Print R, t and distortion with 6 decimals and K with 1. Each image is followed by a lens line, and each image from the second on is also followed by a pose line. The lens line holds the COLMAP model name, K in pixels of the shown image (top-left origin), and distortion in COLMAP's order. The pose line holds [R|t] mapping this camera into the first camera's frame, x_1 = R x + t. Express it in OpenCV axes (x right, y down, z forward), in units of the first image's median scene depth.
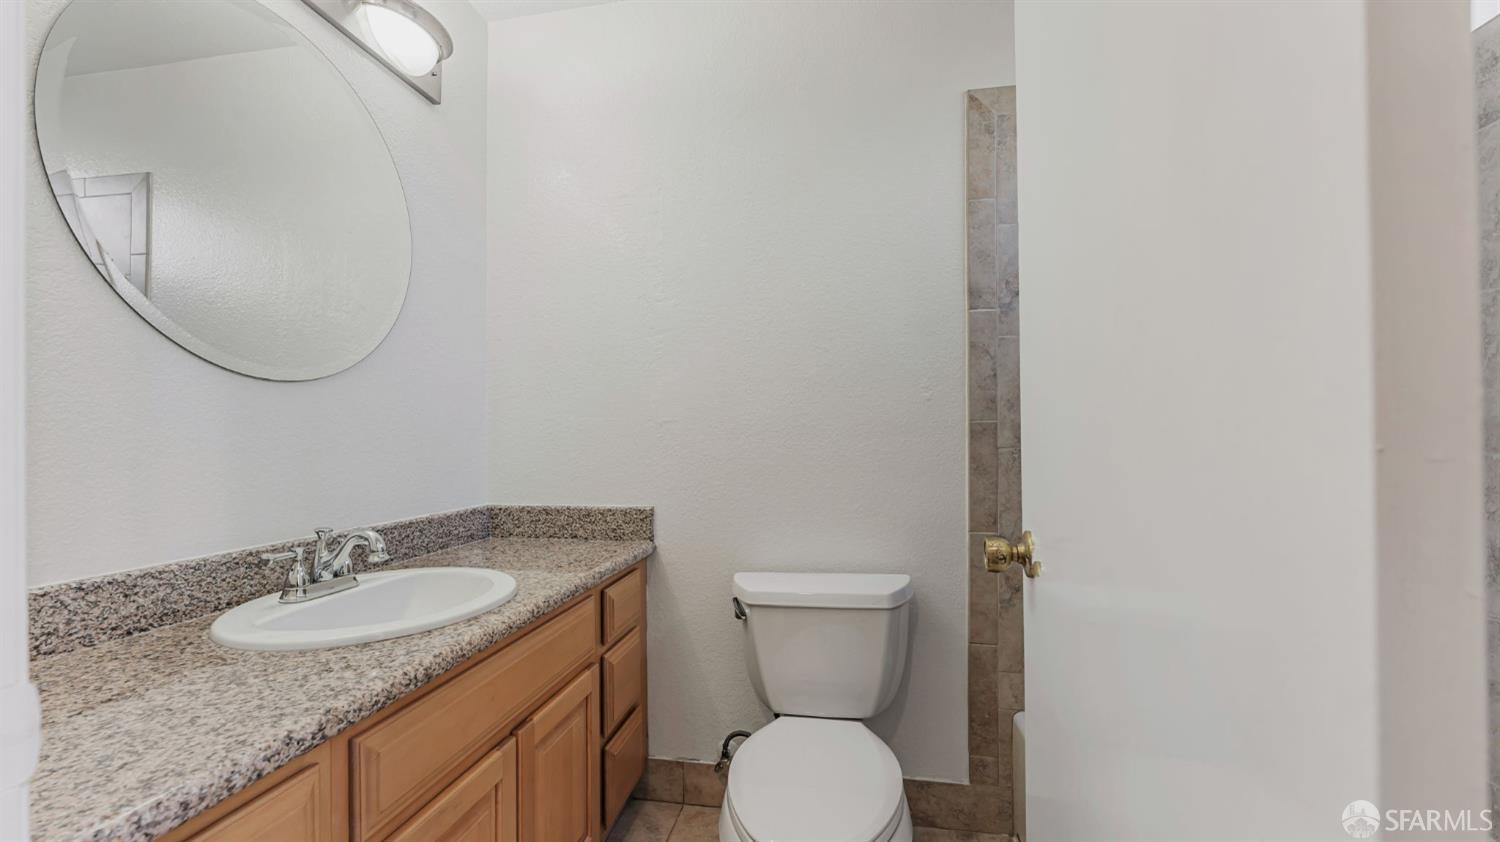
lens RADIAL K [[615.4, 0, 747.2], [0, 615.4, 441.8], [0, 0, 1]] dist [0.000212, -0.000281]
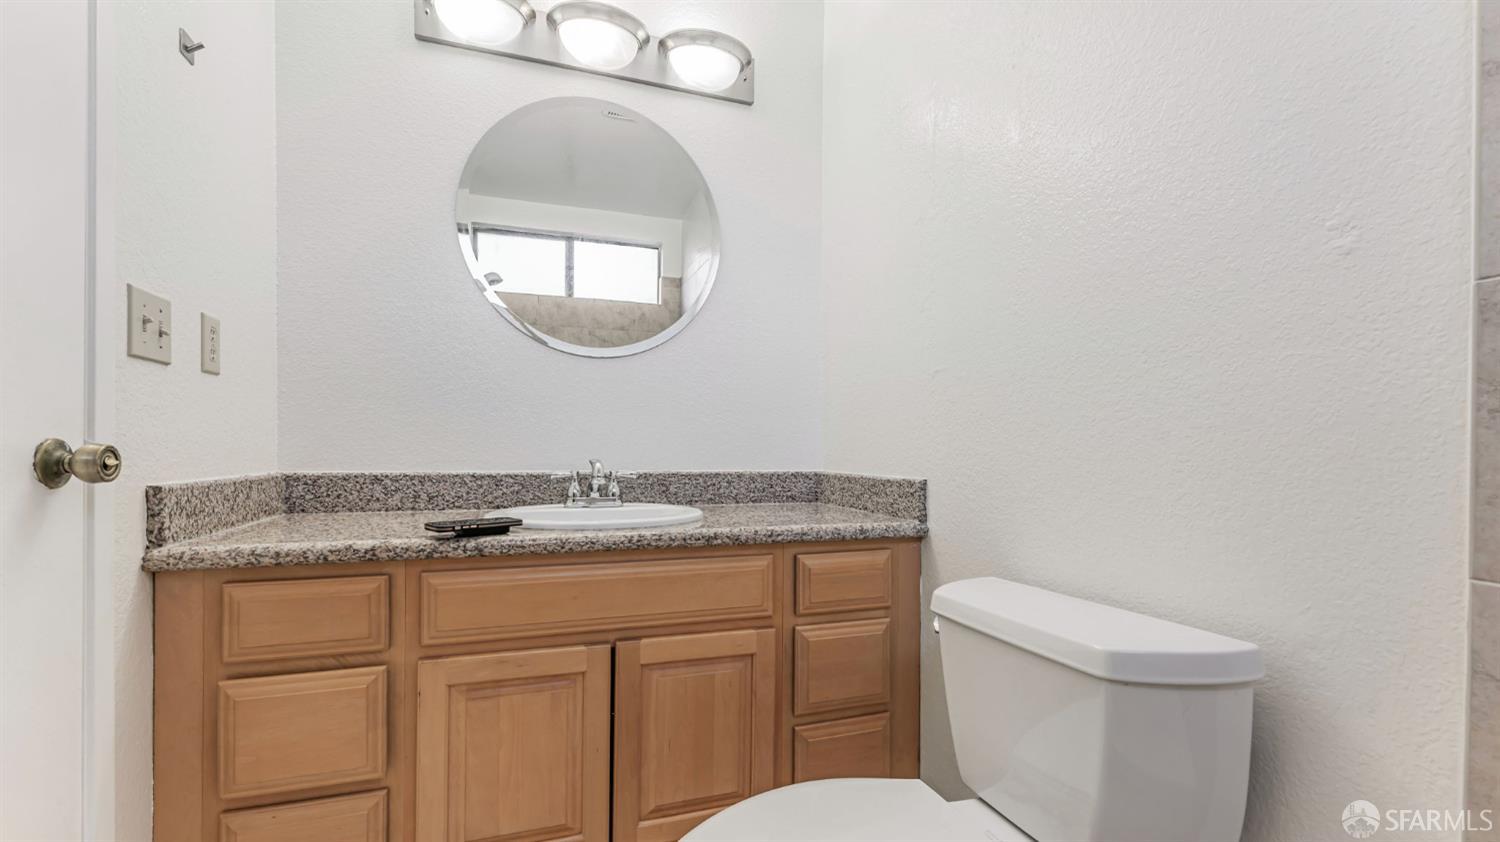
lens RADIAL K [[621.8, 0, 749.1], [0, 621.8, 458.9], [0, 0, 1]] dist [0.007790, -0.000082]
pose [[0.479111, 0.021527, -0.877490, 0.513372], [-0.019145, 0.999718, 0.014072, 0.082048], [0.877546, 0.010058, 0.479388, 0.465805]]
